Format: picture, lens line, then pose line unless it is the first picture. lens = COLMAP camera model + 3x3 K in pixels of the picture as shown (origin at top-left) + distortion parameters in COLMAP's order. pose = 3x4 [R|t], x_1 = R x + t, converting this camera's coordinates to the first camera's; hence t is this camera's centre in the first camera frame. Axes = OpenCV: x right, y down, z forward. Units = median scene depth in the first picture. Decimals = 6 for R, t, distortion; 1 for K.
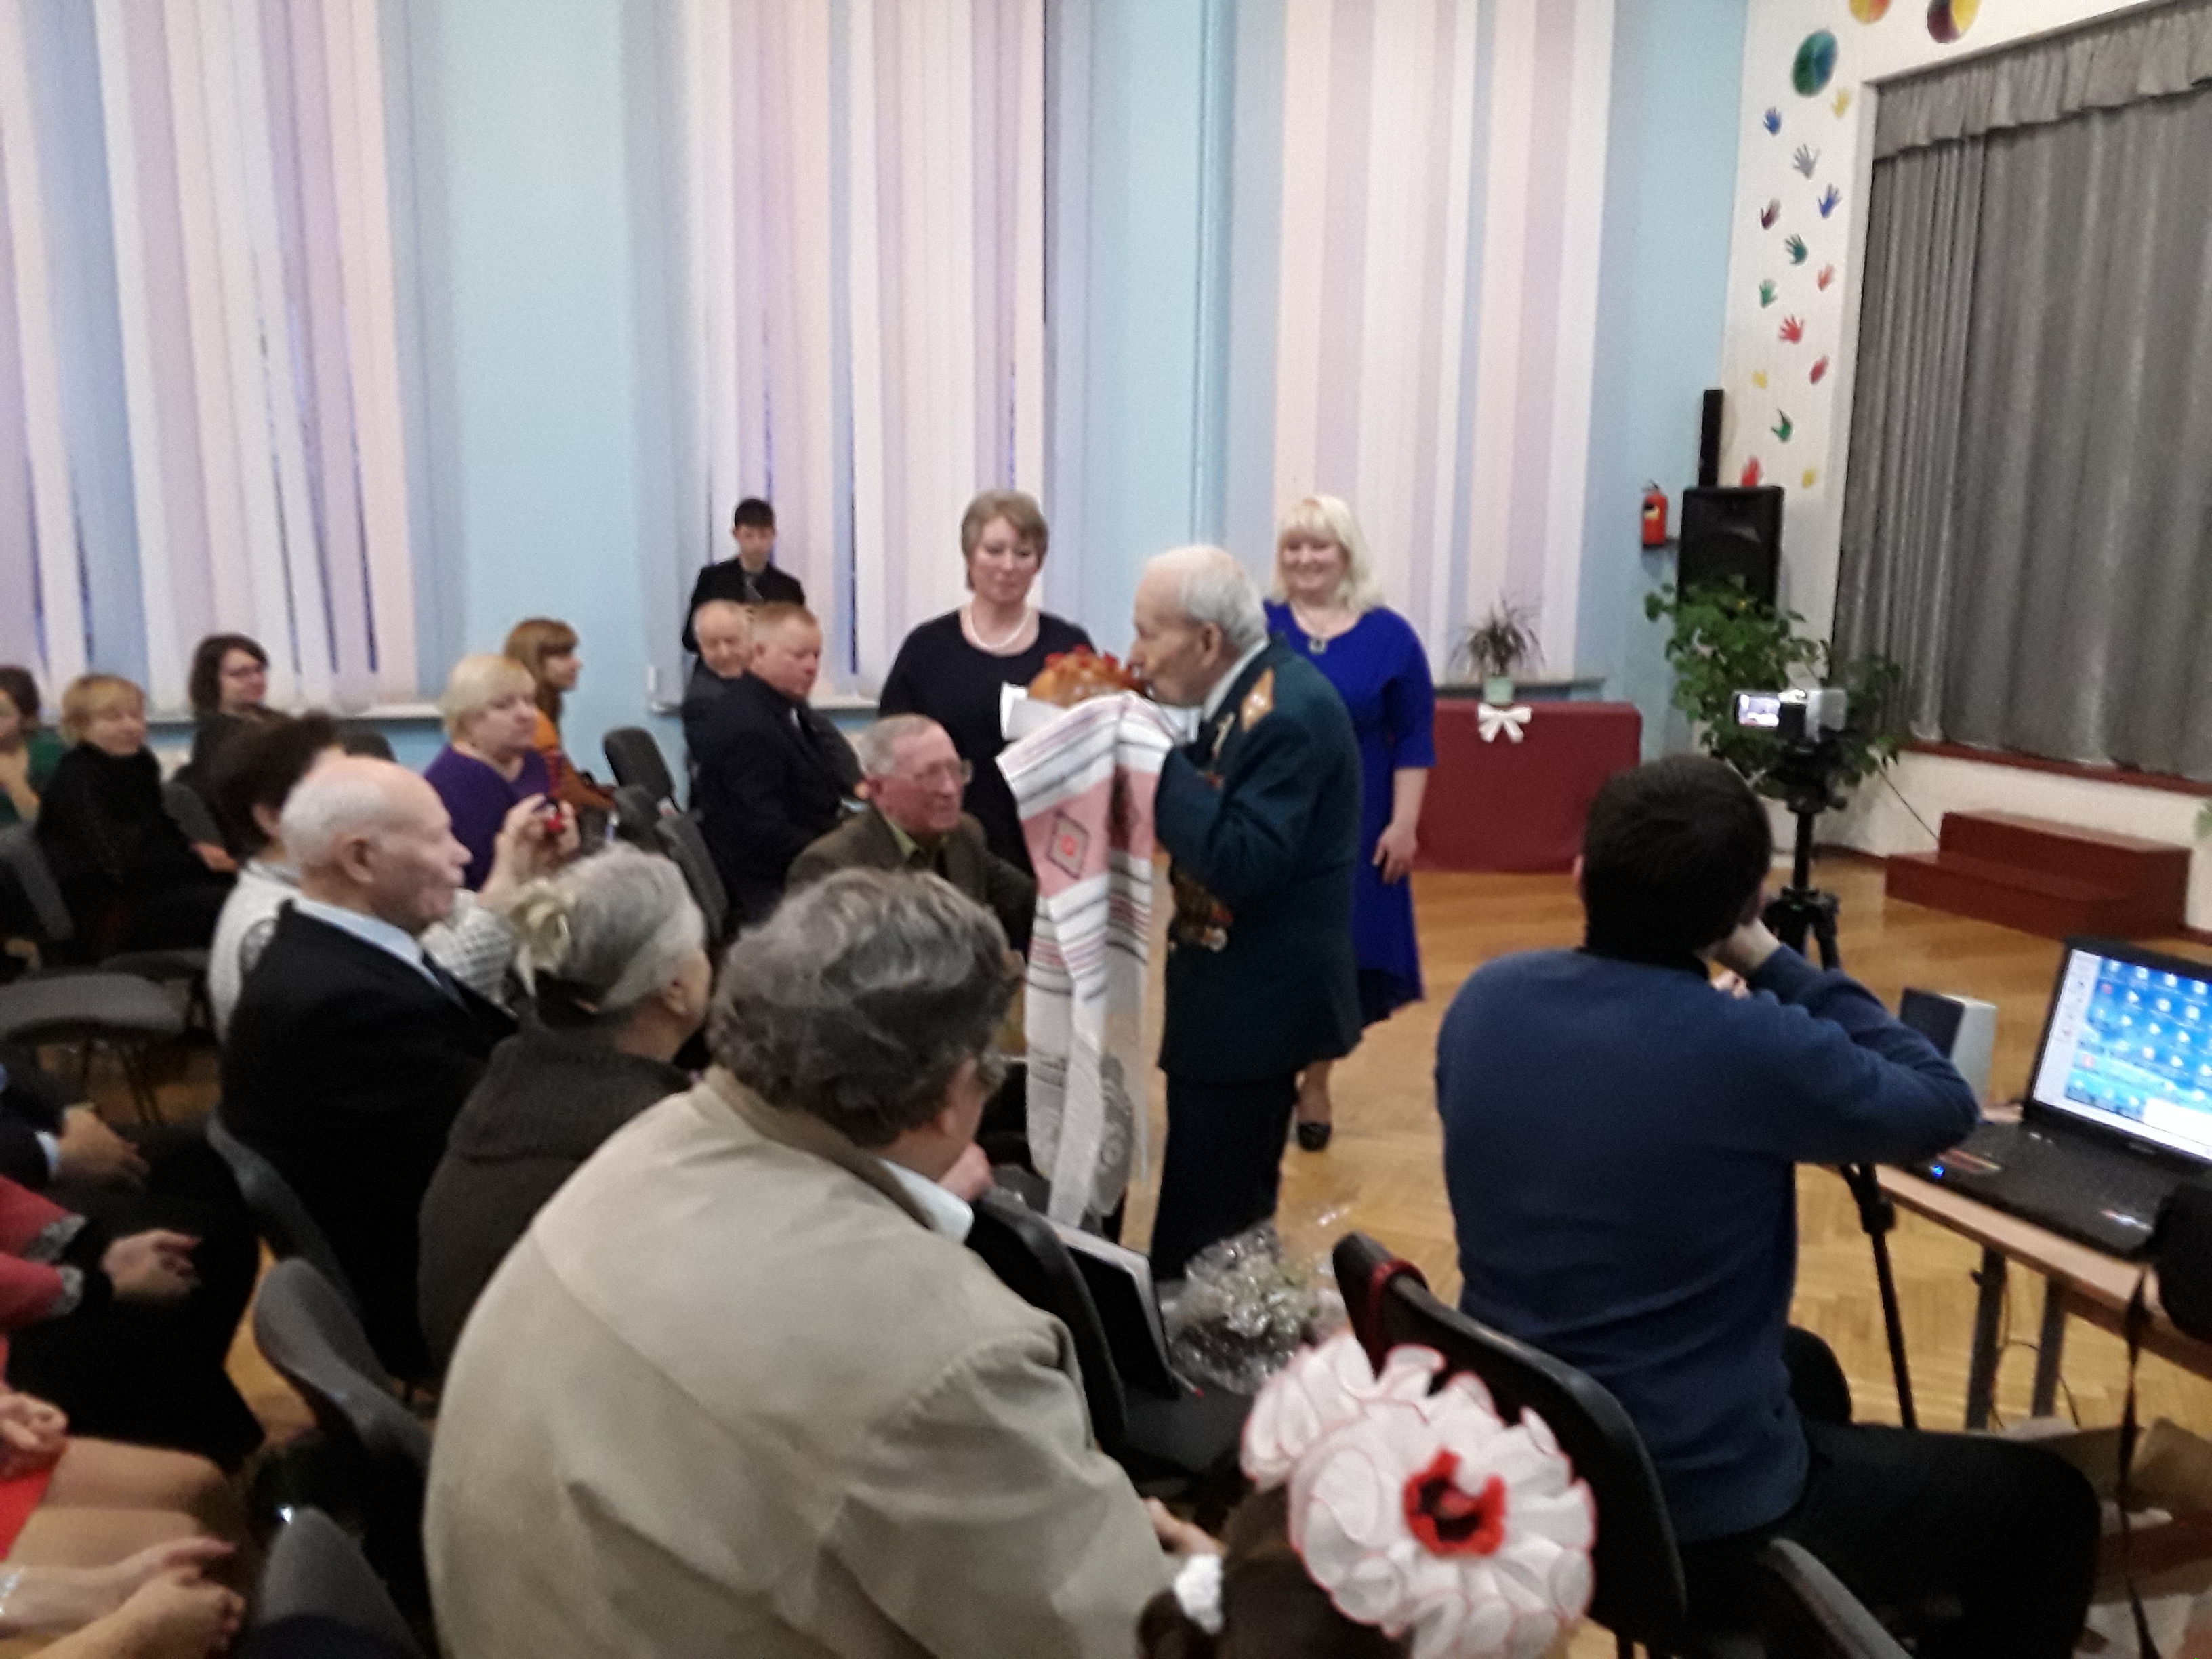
lens RADIAL K [[1721.3, 0, 1104.3], [0, 1721.3, 837.7], [0, 0, 1]] dist [-0.037792, -0.022096]
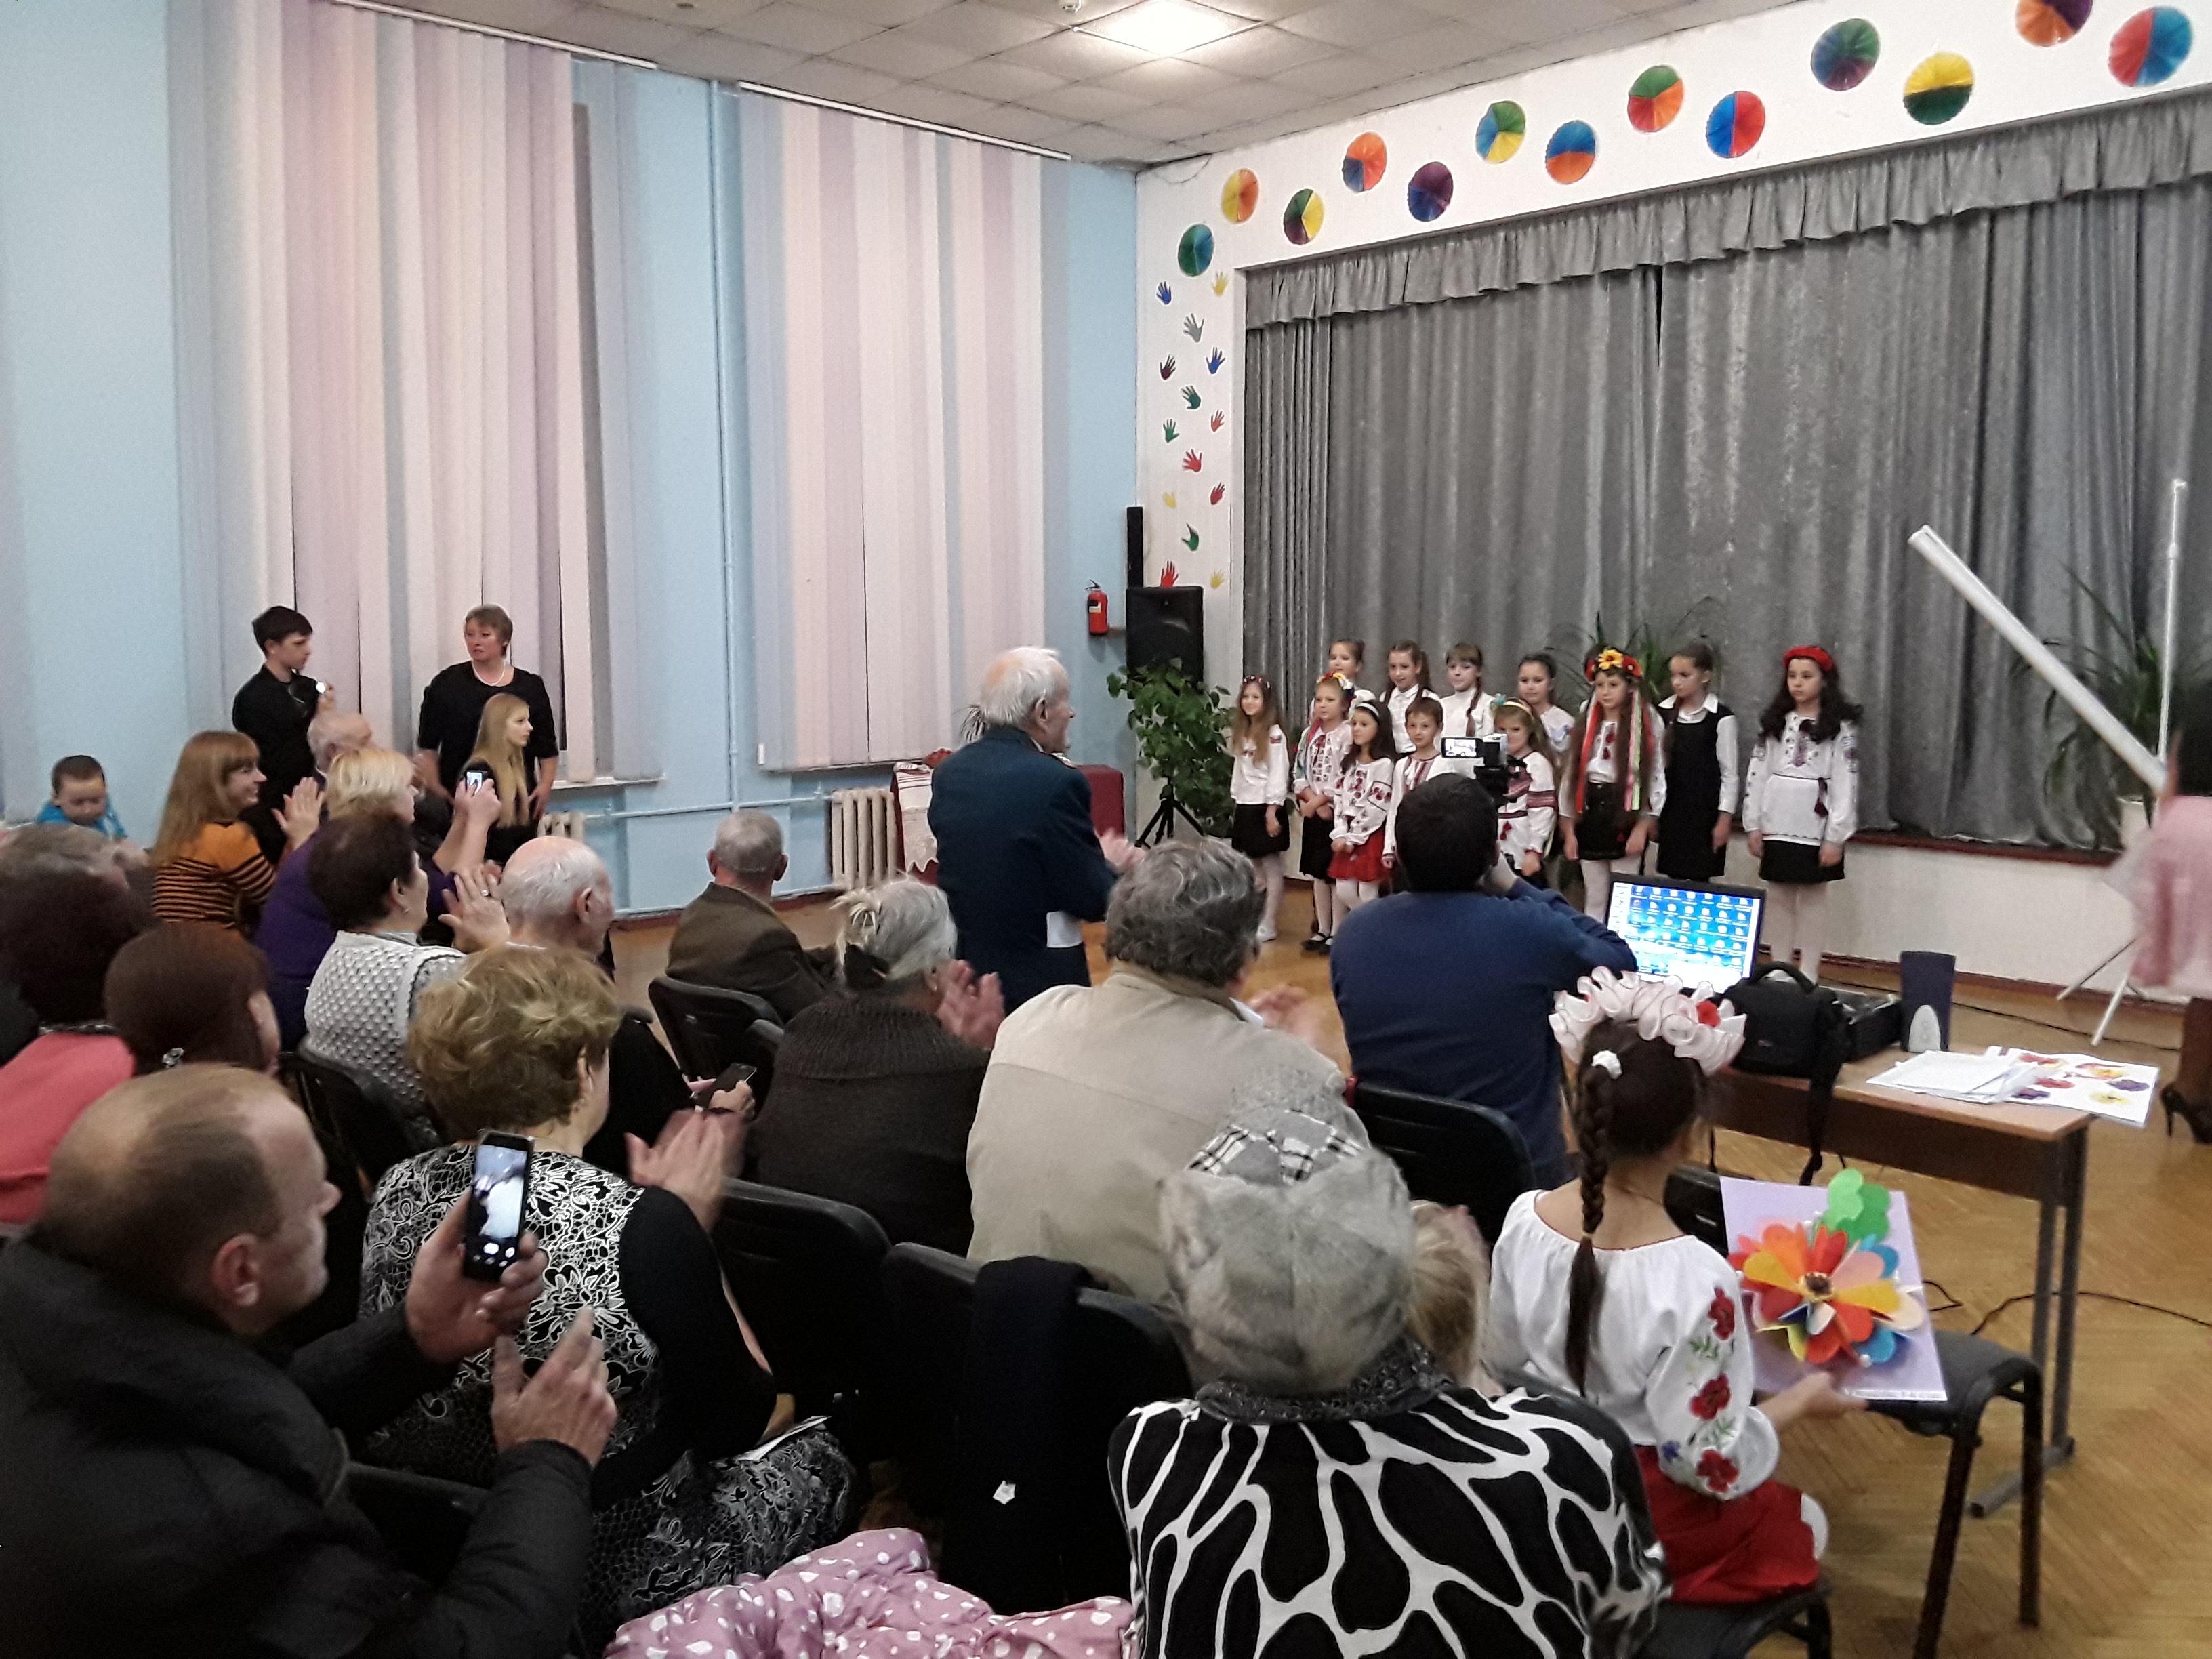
lens RADIAL K [[1721.3, 0, 1104.8], [0, 1721.3, 818.6], [0, 0, 1]] dist [-0.037792, -0.022096]
pose [[0.914336, -0.051175, 0.401711, -0.186322], [0.075569, 0.996120, -0.045106, 0.014547], [-0.397844, 0.071599, 0.914655, -0.112697]]
